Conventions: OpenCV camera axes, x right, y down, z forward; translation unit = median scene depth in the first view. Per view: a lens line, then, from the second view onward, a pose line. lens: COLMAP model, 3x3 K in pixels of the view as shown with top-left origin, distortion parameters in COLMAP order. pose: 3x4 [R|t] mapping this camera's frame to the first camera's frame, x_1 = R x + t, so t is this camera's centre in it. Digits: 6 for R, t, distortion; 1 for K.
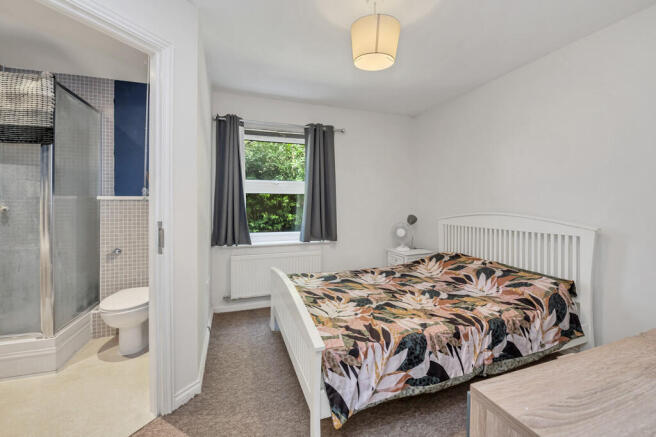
lens RADIAL K [[272.3, 0, 335.6], [0, 272.3, 202.5], [0, 0, 1]] dist [-0.014703, -0.000139]
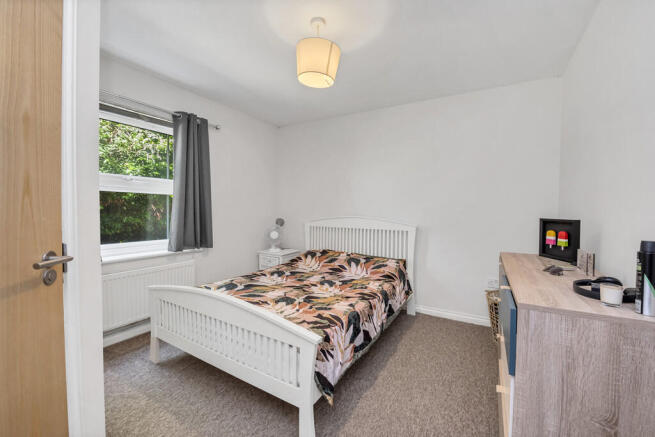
lens RADIAL K [[269.3, 0, 325.9], [0, 269.3, 215.5], [0, 0, 1]] dist [-0.015000, -0.000585]
pose [[0.764343, -0.003111, 0.644803, -0.492311], [-0.018560, 0.999468, 0.026823, 0.003493], [-0.644543, -0.032470, 0.763878, 0.116124]]
